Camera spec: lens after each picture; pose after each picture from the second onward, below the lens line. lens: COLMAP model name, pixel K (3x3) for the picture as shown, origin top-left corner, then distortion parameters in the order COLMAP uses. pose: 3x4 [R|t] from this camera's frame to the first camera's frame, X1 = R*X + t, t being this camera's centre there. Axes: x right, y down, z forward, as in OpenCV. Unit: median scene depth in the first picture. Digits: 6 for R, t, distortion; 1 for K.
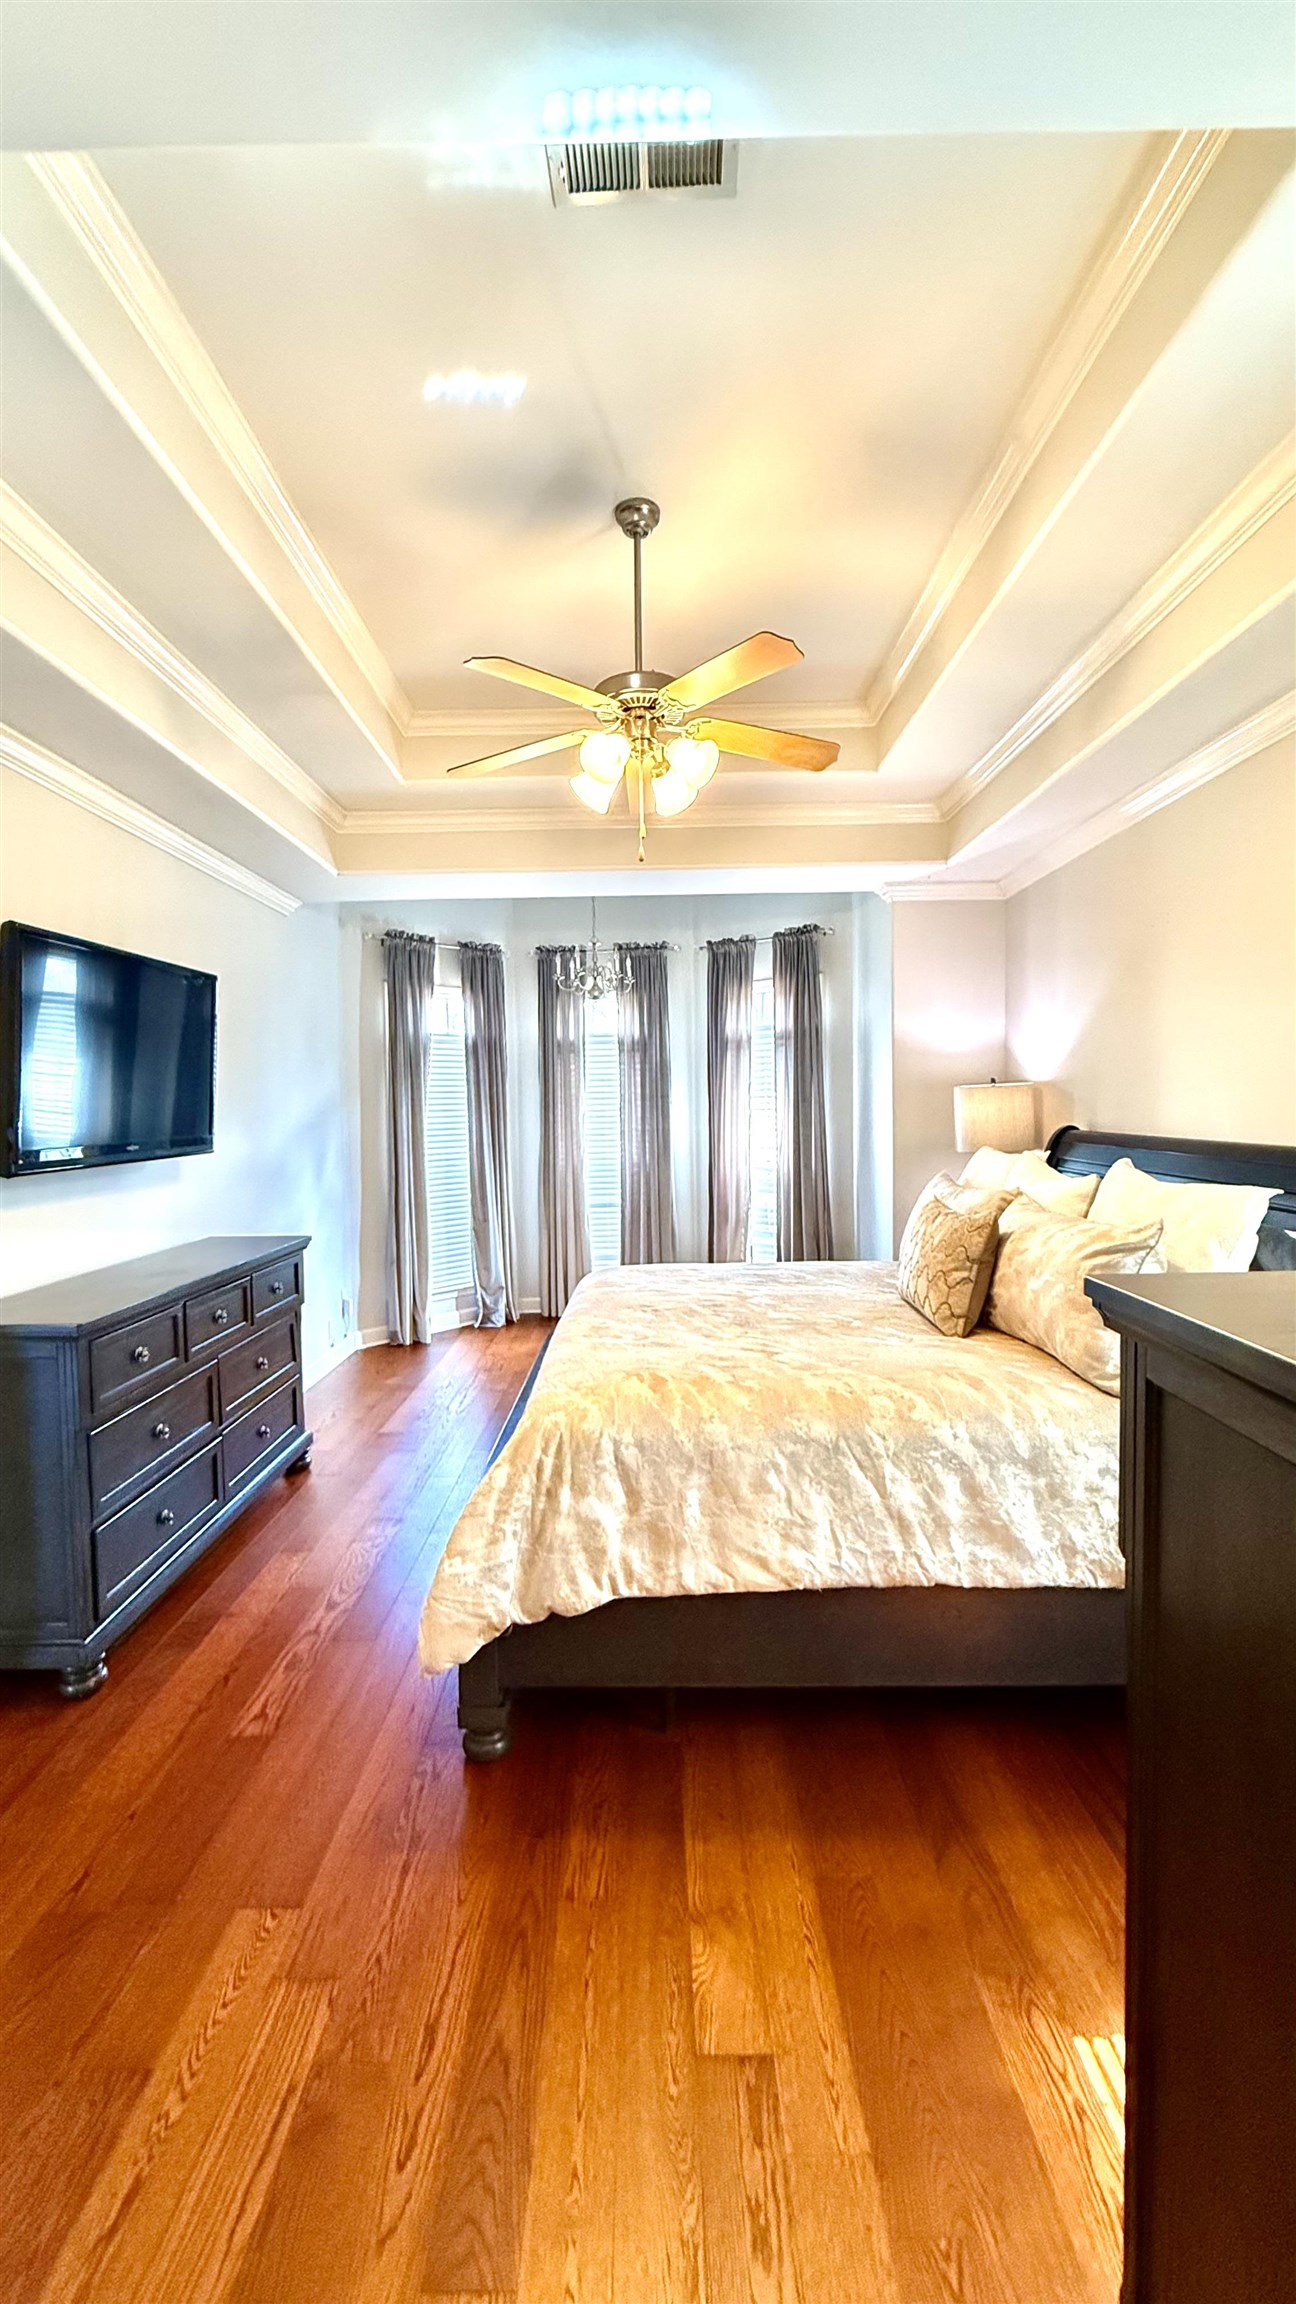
lens RADIAL K [[928.9, 0, 650.6], [0, 928.9, 1145.3], [0, 0, 1]] dist [0.004863, -0.000030]
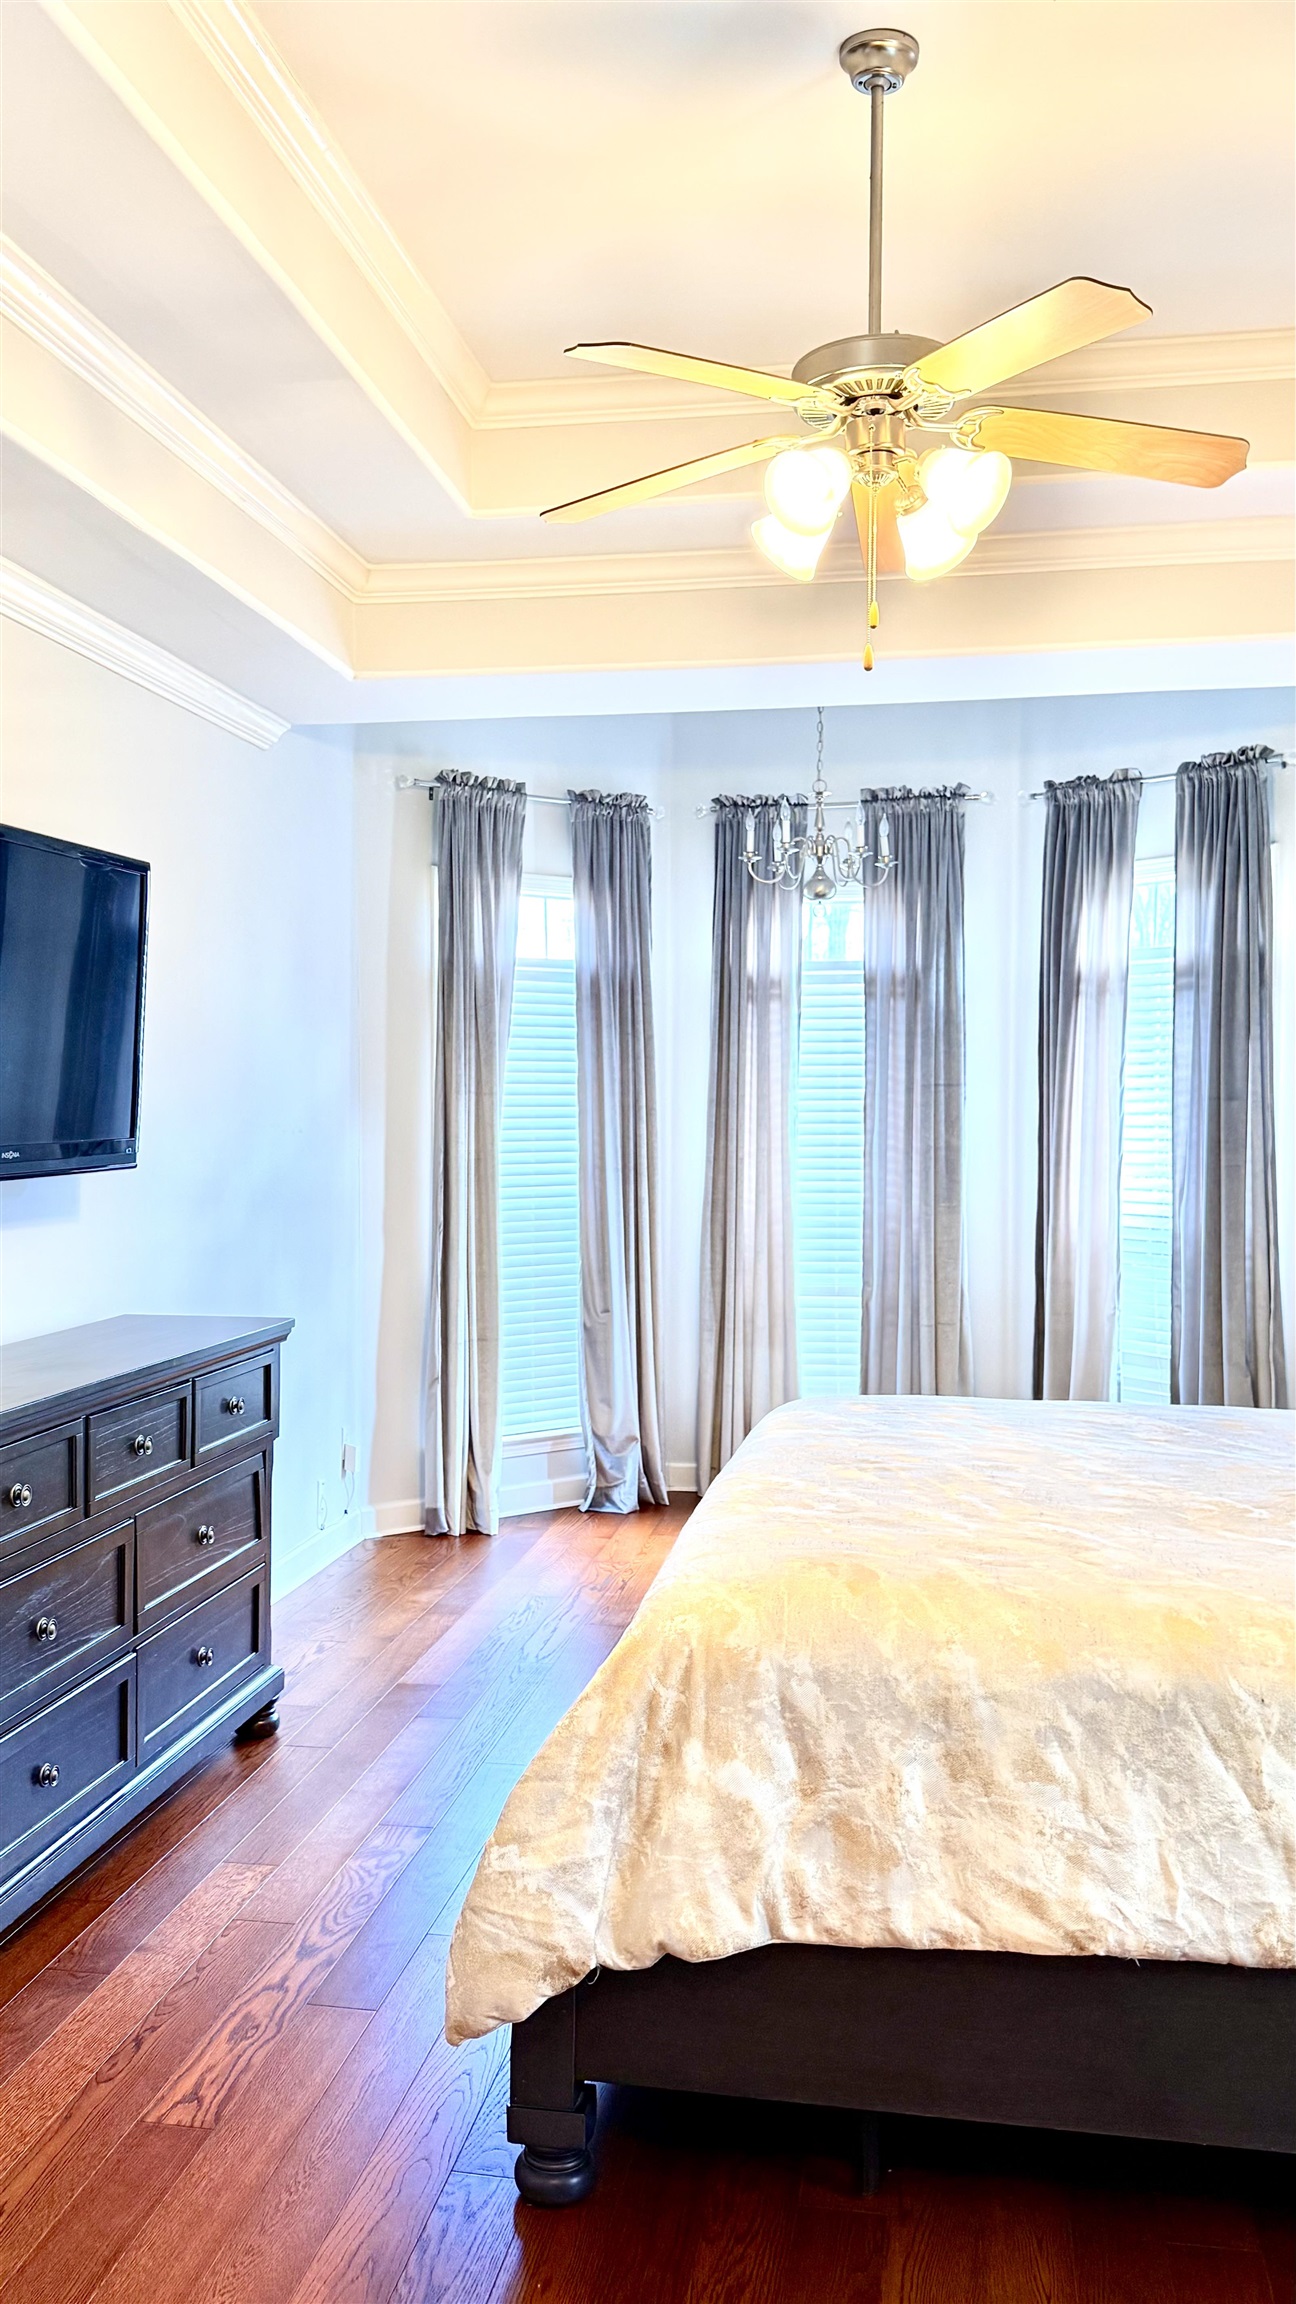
lens RADIAL K [[1886.5, 0, 644.1], [0, 1886.5, 1159.1], [0, 0, 1]] dist [0.209962, -0.426893]
pose [[0.985727, 0.023552, -0.166694, 0.055350], [-0.025470, 0.999632, -0.009373, 0.007149], [0.166412, 0.013485, 0.985964, -0.166538]]
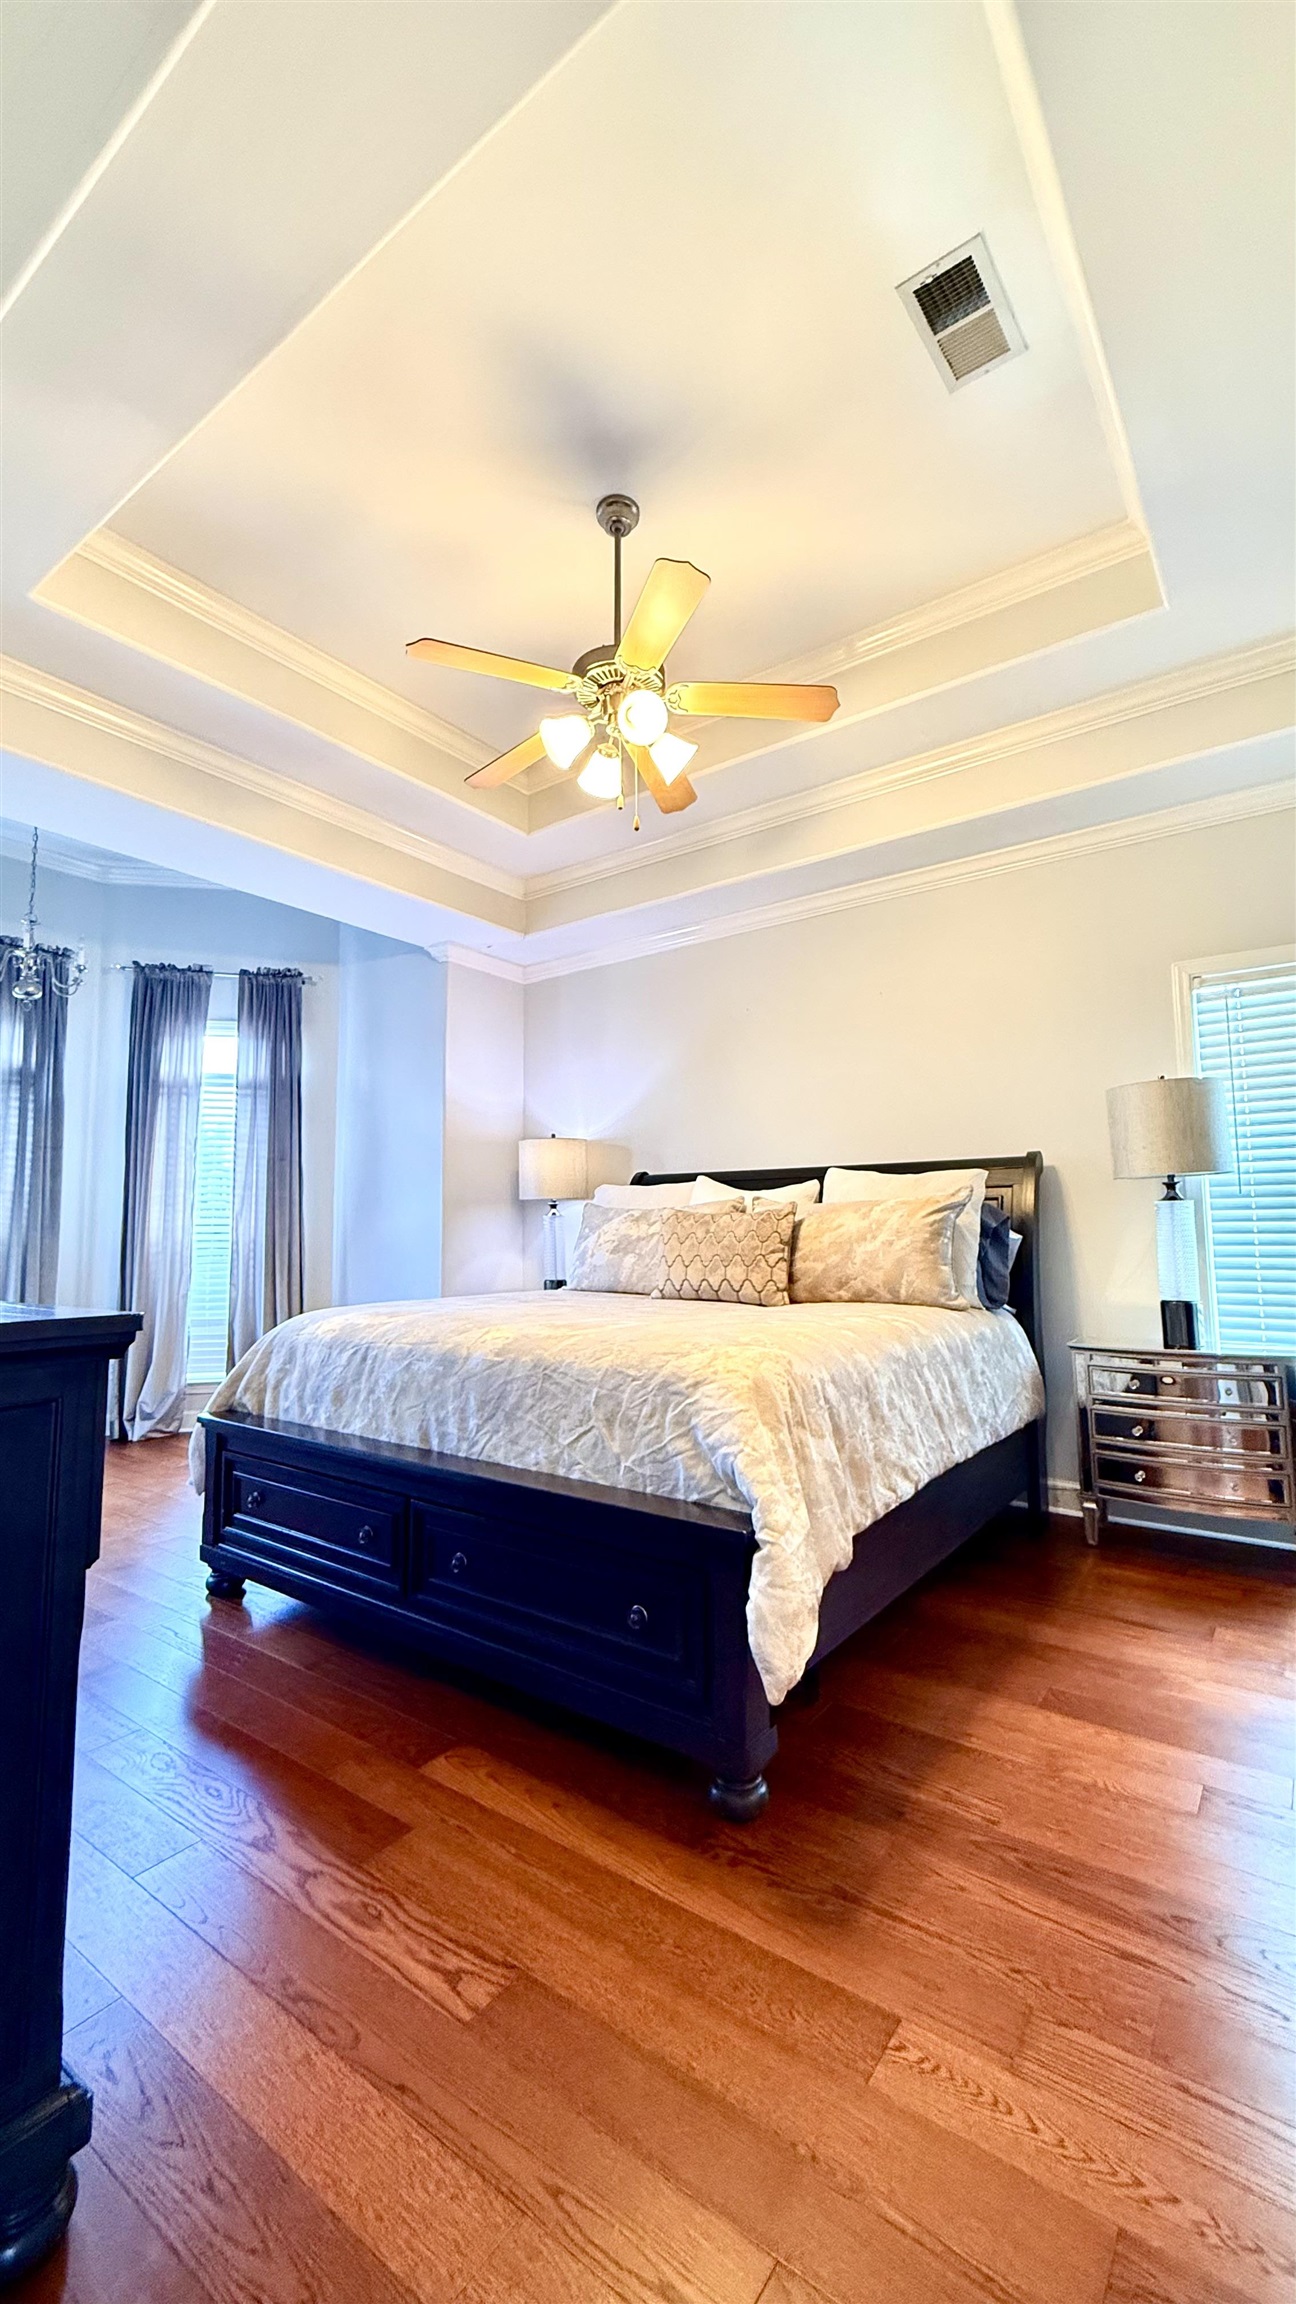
lens RADIAL K [[928.9, 0, 650.6], [0, 928.9, 1145.3], [0, 0, 1]] dist [0.004863, -0.000030]
pose [[0.578268, 0.090391, 0.810824, -0.751067], [0.038348, 0.989733, -0.137685, 0.158547], [-0.814945, 0.110713, 0.568865, 0.444554]]
